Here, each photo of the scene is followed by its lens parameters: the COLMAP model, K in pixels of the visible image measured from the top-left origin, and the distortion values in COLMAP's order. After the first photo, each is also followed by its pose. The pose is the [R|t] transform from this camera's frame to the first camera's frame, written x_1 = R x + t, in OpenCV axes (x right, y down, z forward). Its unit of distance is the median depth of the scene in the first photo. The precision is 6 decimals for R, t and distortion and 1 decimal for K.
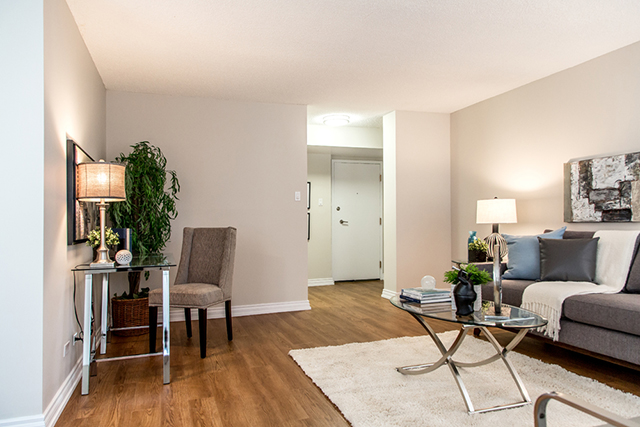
lens RADIAL K [[420.3, 0, 319.0], [0, 420.3, 214.6], [0, 0, 1]] dist [0.002038, 0.000248]
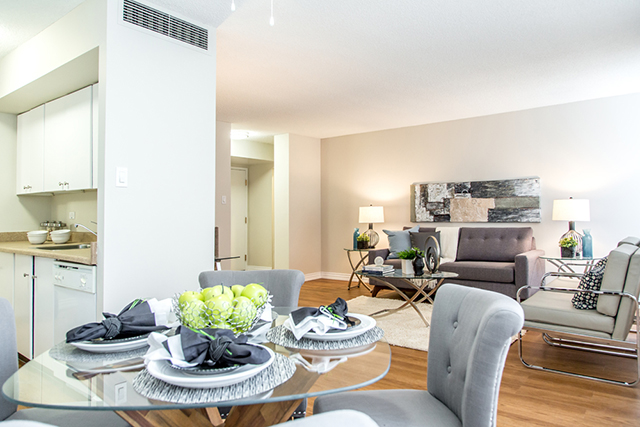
lens RADIAL K [[420.3, 0, 323.3], [0, 420.3, 215.0], [0, 0, 1]] dist [0.002038, 0.000248]
pose [[0.844335, 0.003262, 0.535806, -0.576580], [-0.009812, 0.999908, 0.009375, -0.020749], [-0.535726, -0.013173, 0.844289, -0.174409]]
